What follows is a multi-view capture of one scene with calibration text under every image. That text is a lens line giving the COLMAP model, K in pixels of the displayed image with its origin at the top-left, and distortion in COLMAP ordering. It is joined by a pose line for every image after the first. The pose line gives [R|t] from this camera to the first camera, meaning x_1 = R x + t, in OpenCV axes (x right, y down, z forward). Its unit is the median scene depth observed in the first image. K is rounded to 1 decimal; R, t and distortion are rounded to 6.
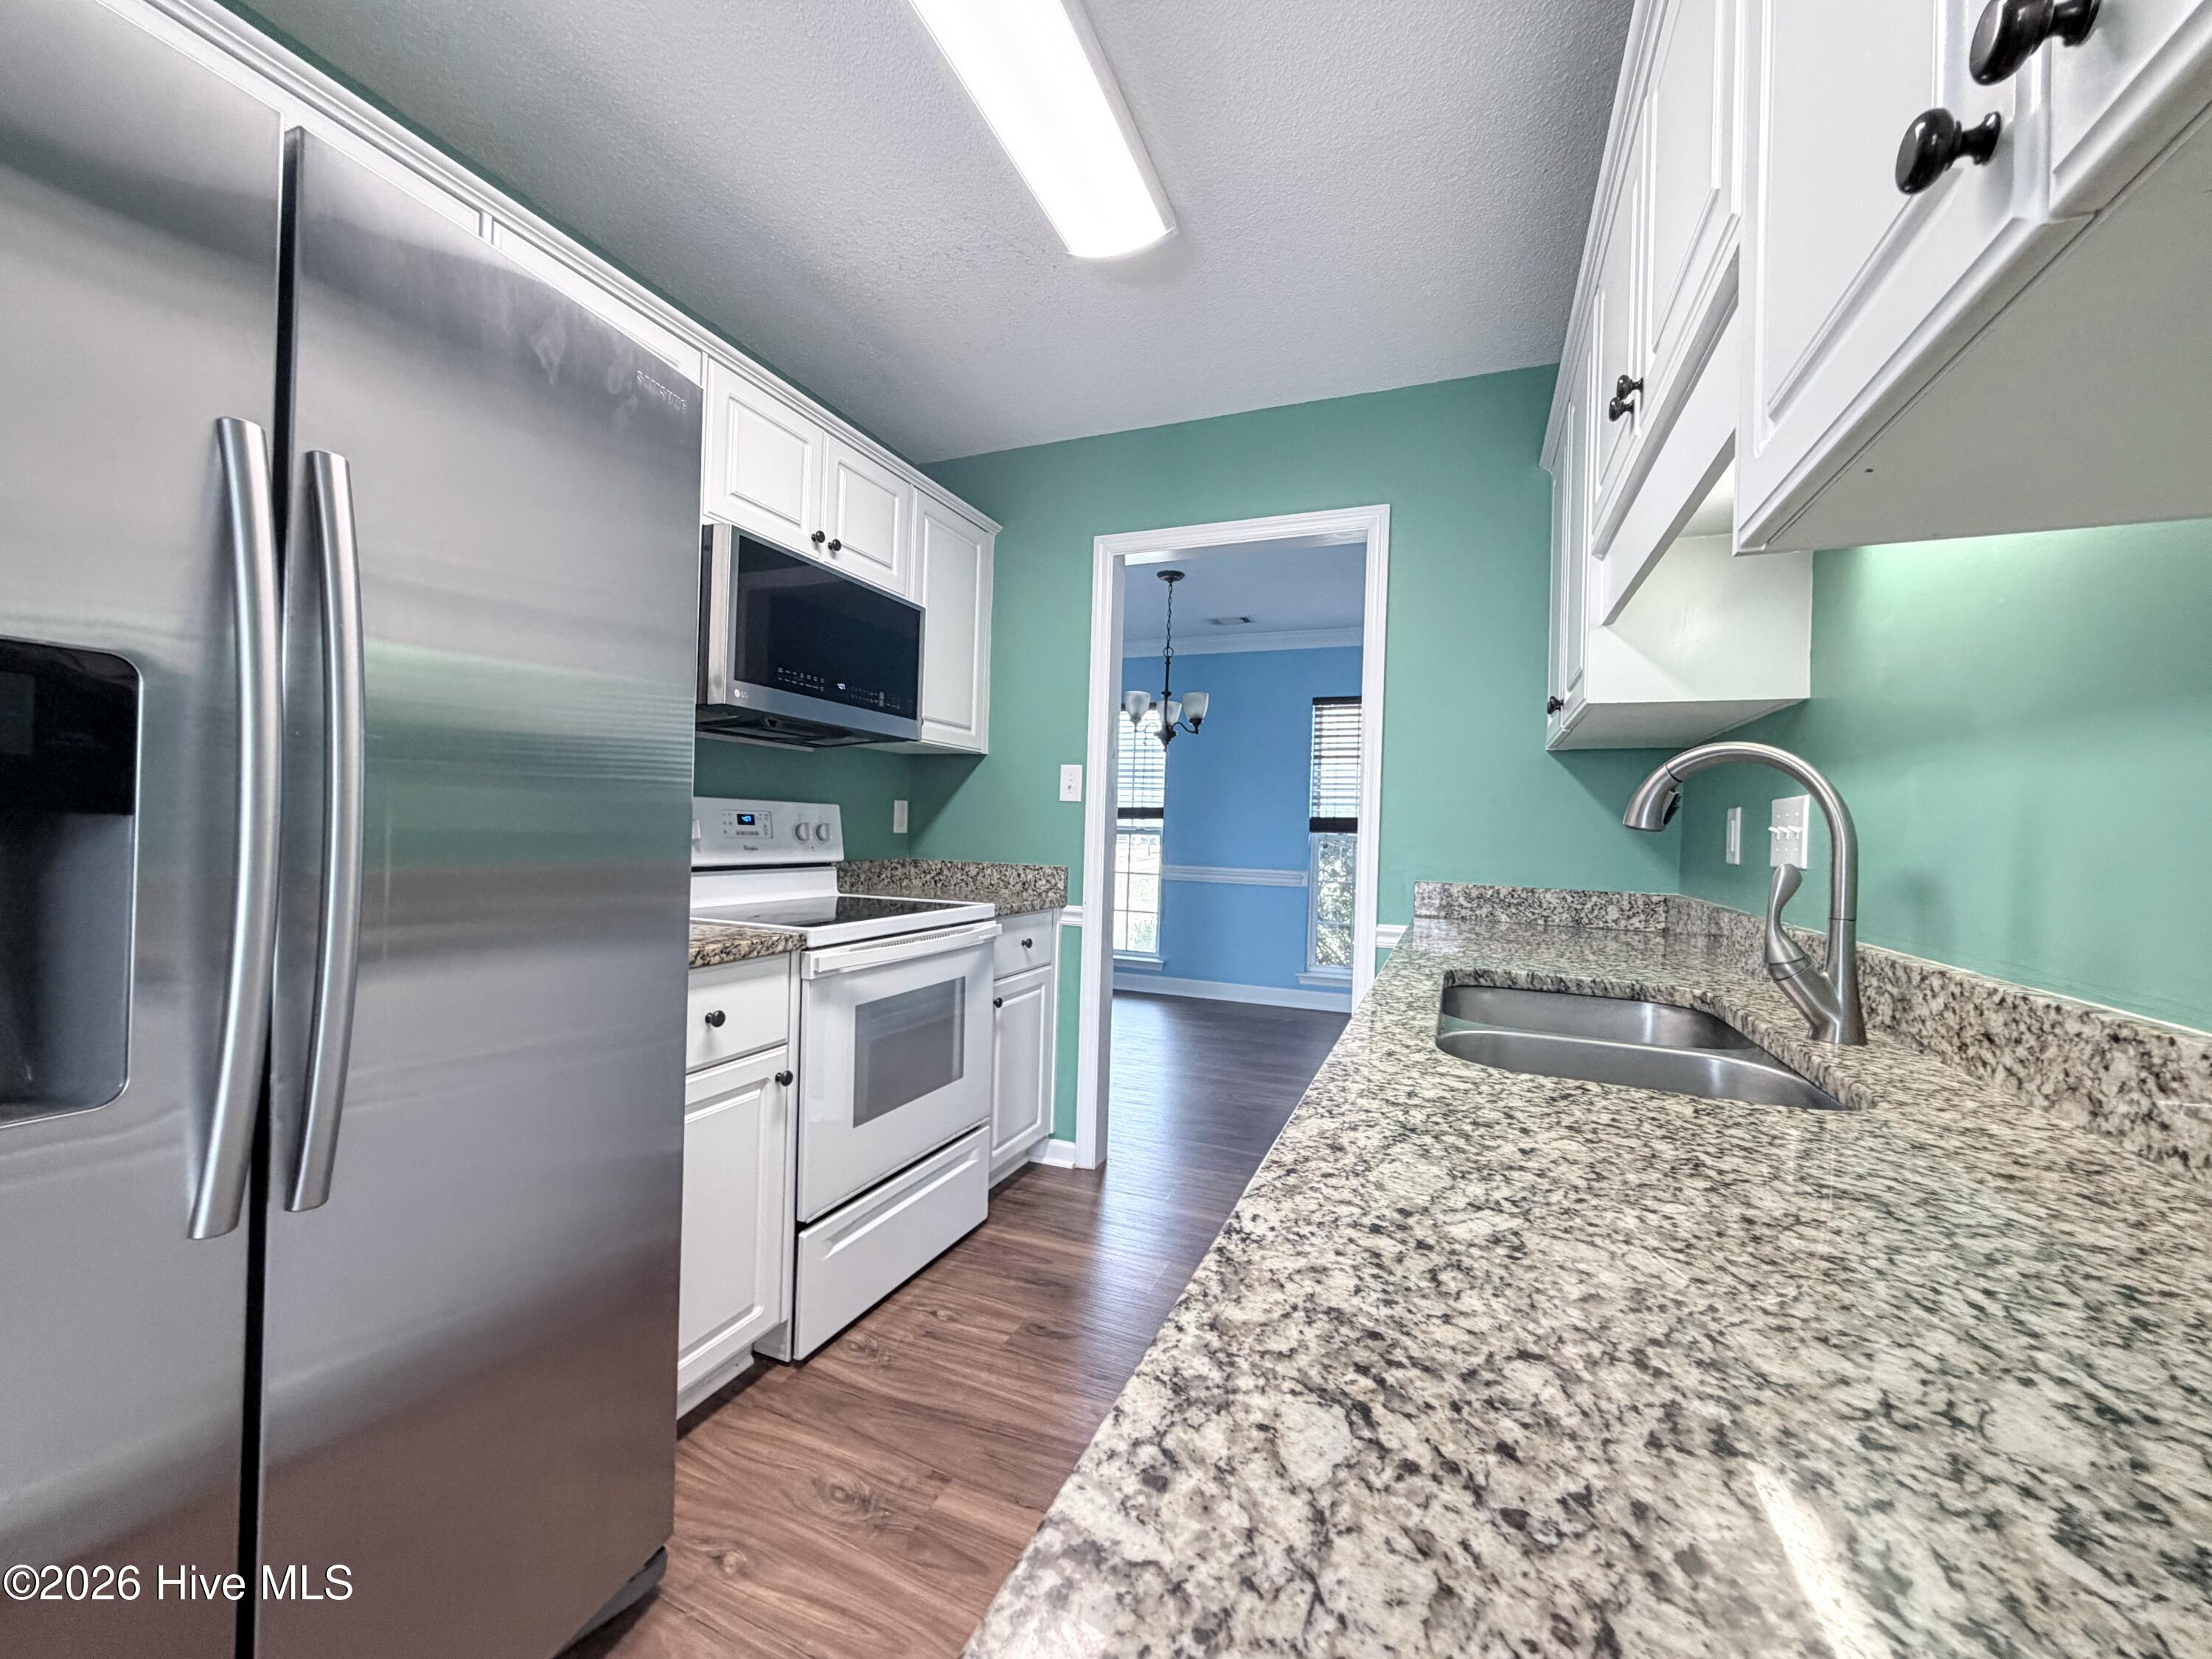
lens RADIAL K [[890.5, 0, 1106.0], [0, 890.5, 829.5], [0, 0, 1]] dist [-0.000132, 0.000008]
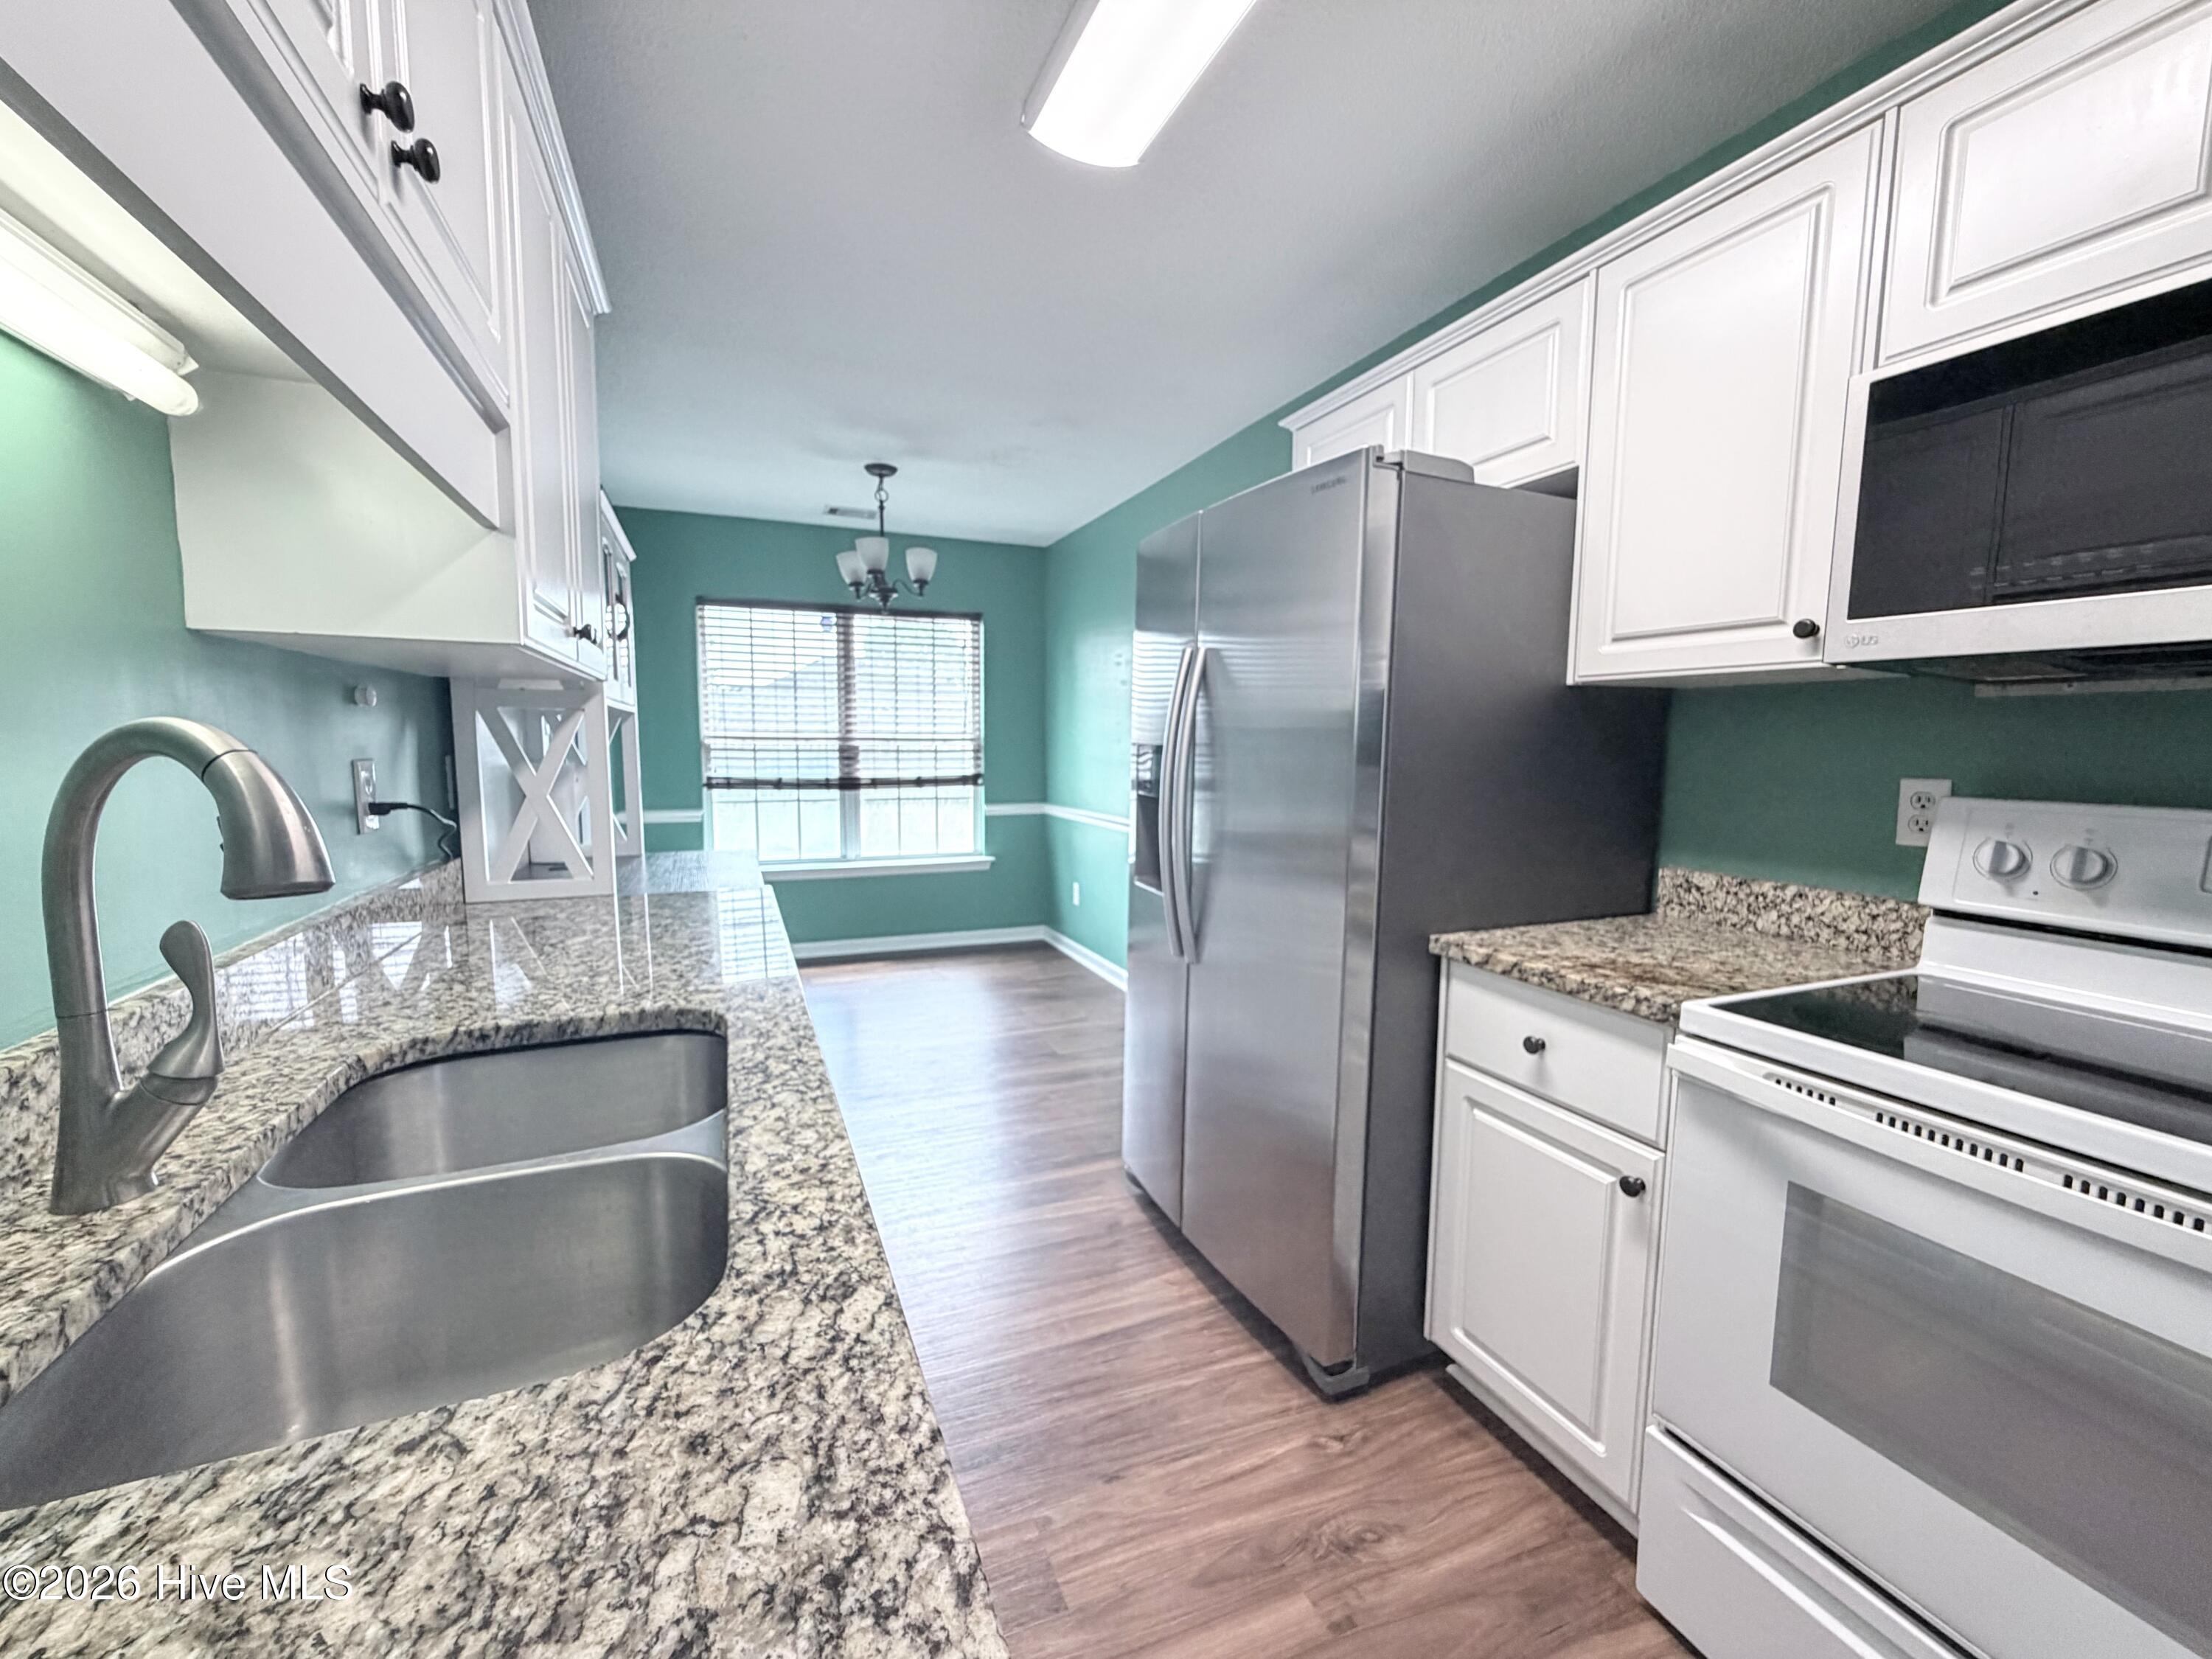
lens RADIAL K [[890.5, 0, 1106.0], [0, 890.5, 829.5], [0, 0, 1]] dist [-0.000132, 0.000008]
pose [[-0.708465, 0.047766, -0.704127, 0.444057], [-0.021582, 0.995774, 0.089266, -0.068256], [0.705416, 0.078438, -0.704440, 1.183197]]
